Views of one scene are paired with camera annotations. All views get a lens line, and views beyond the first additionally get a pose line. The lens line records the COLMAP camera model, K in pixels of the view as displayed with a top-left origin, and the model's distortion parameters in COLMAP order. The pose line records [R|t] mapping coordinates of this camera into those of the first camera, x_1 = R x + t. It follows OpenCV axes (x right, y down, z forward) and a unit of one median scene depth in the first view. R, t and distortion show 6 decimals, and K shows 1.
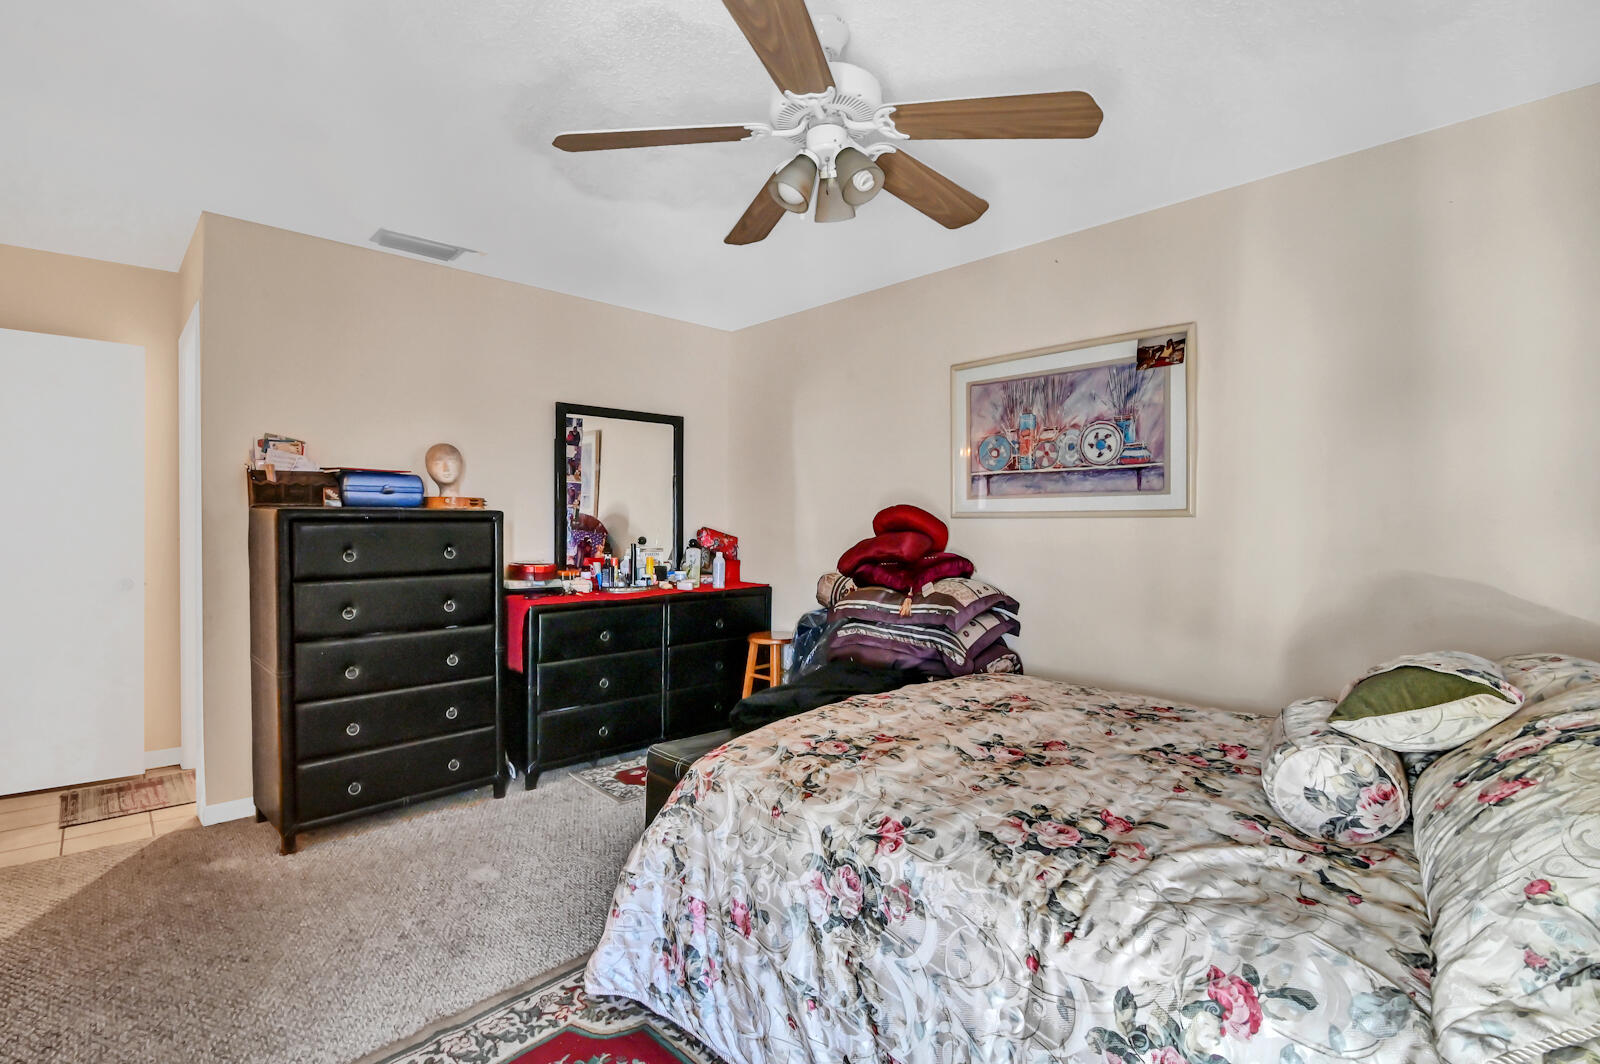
lens RADIAL K [[759.7, 0, 804.0], [0, 759.7, 528.9], [0, 0, 1]] dist [-0.022140, 0.000095]
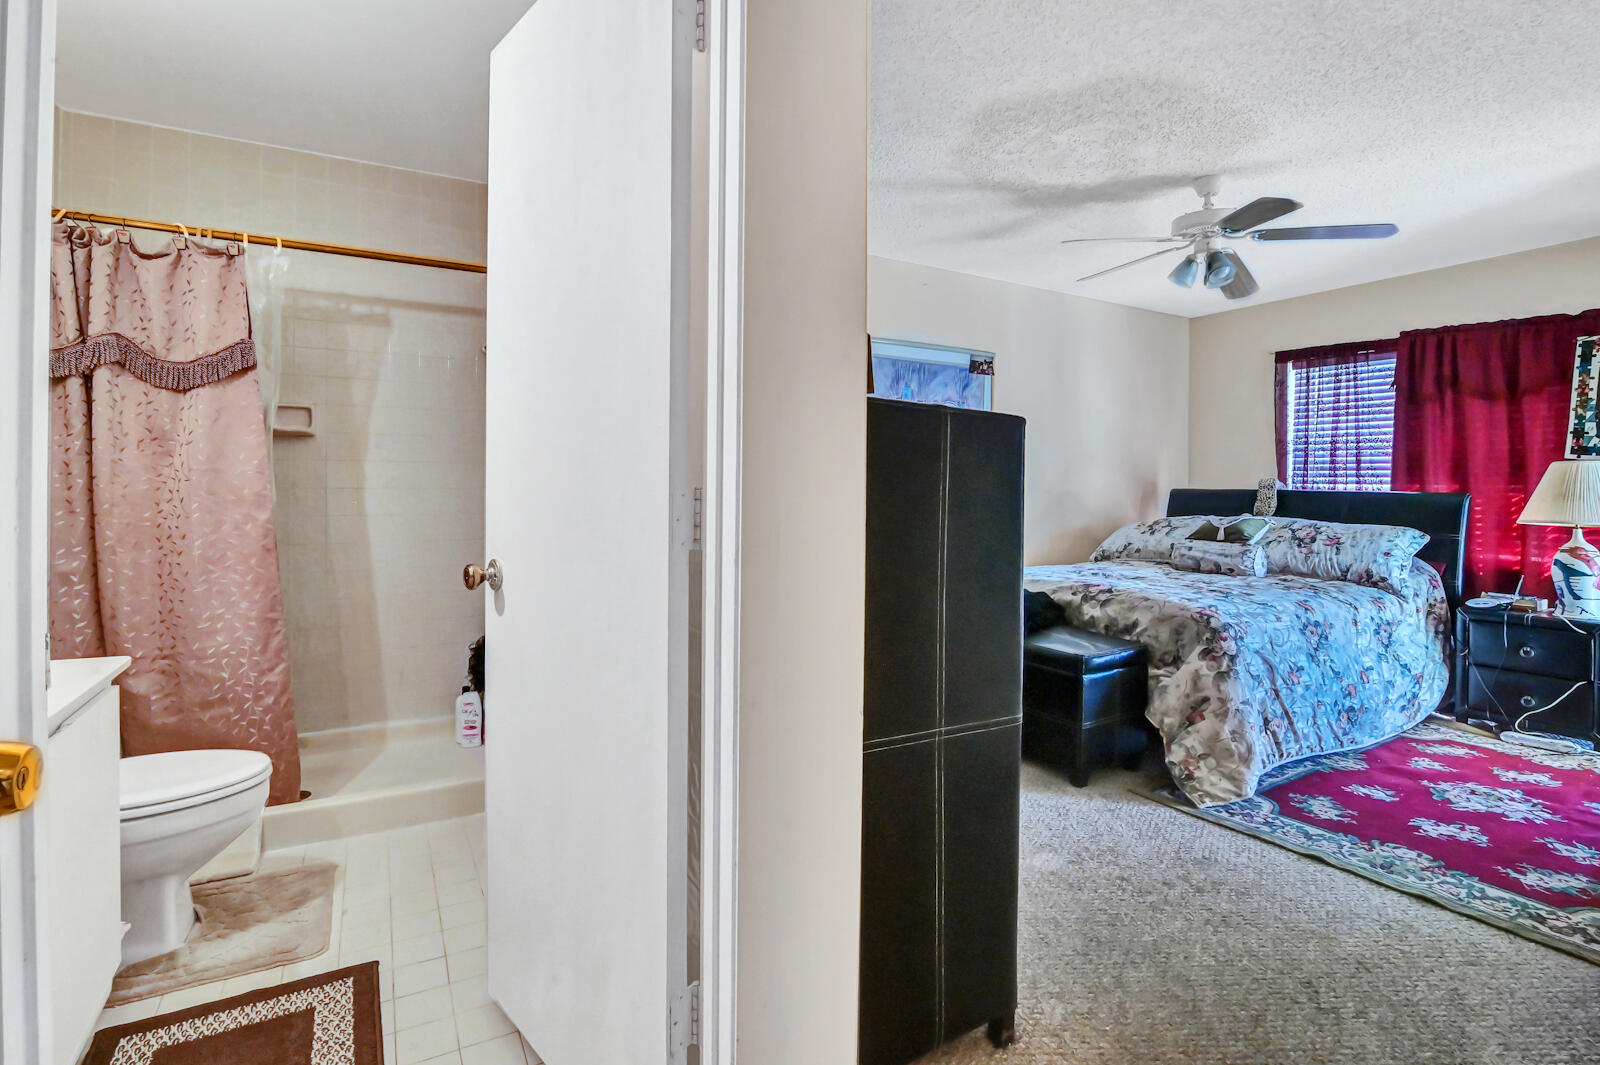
lens RADIAL K [[768.6, 0, 772.3], [0, 768.6, 475.7], [0, 0, 1]] dist [-0.019146, 0.000954]
pose [[0.255923, 0.010404, 0.966641, -1.206602], [-0.004458, 0.999944, -0.009582, 0.024730], [-0.966687, -0.001857, 0.255955, 0.957889]]
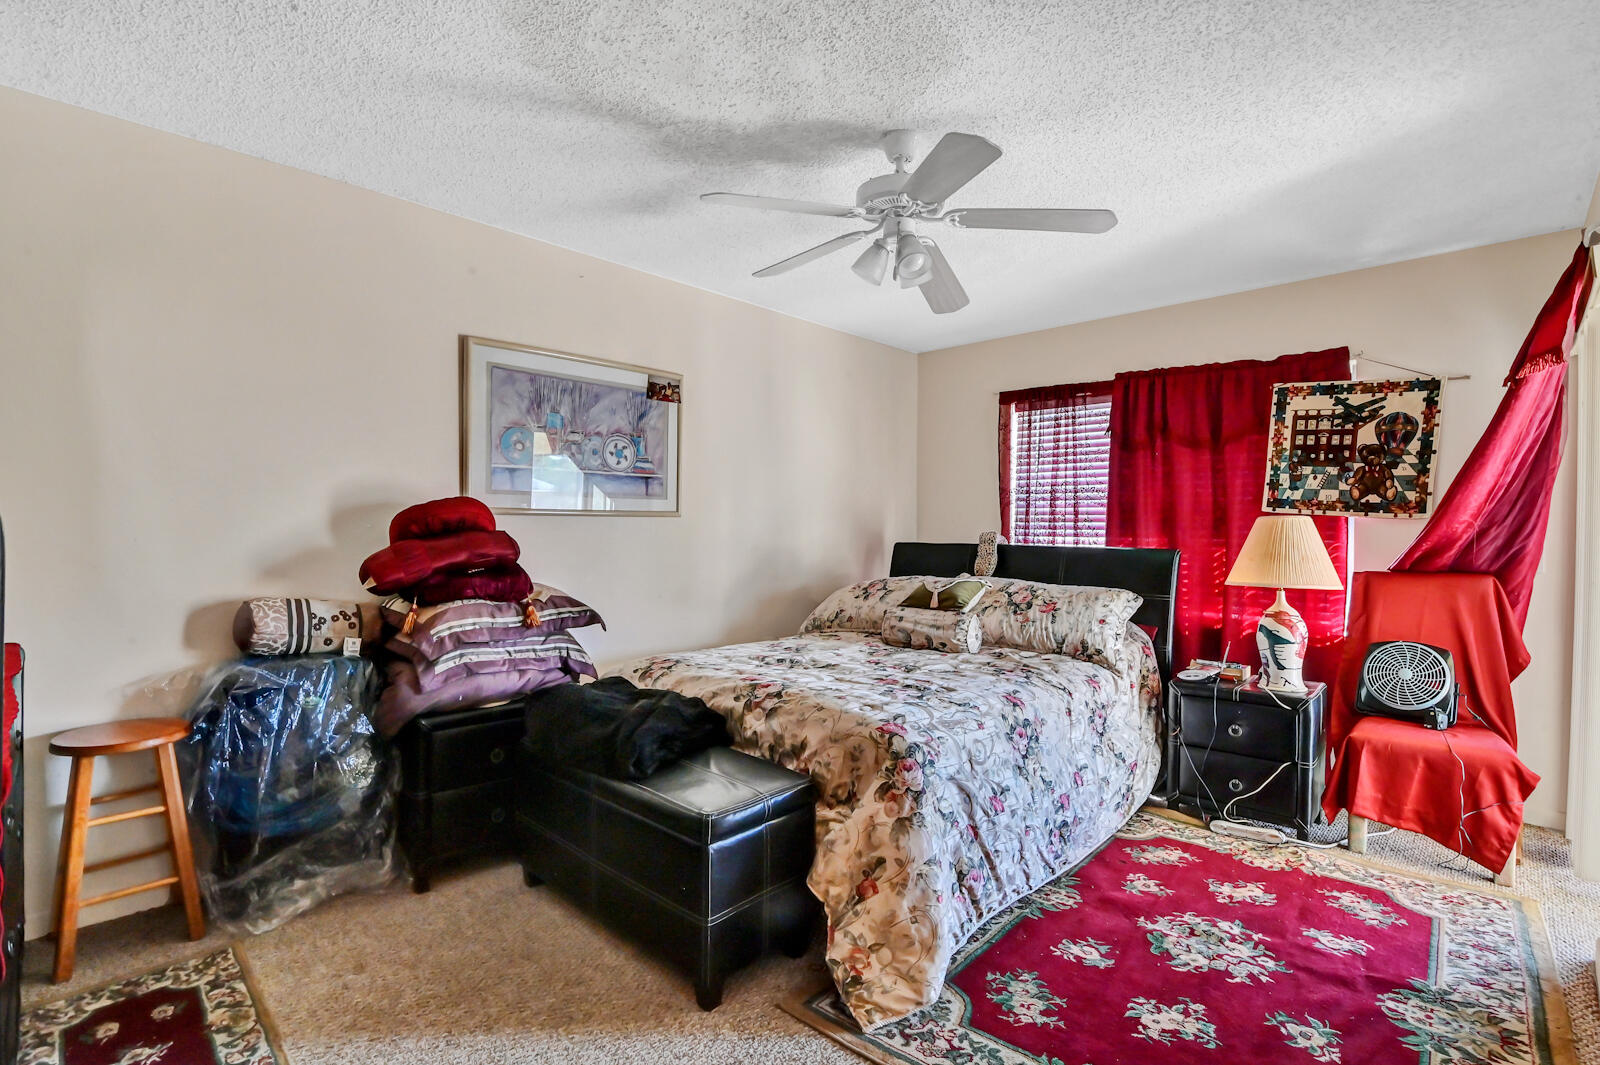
lens RADIAL K [[759.7, 0, 804.0], [0, 759.7, 529.4], [0, 0, 1]] dist [-0.022140, 0.000095]
pose [[-0.046667, -0.004151, 0.998902, -0.800298], [0.000400, 0.999991, 0.004174, 0.000498], [-0.998910, 0.000594, -0.046665, 0.776108]]
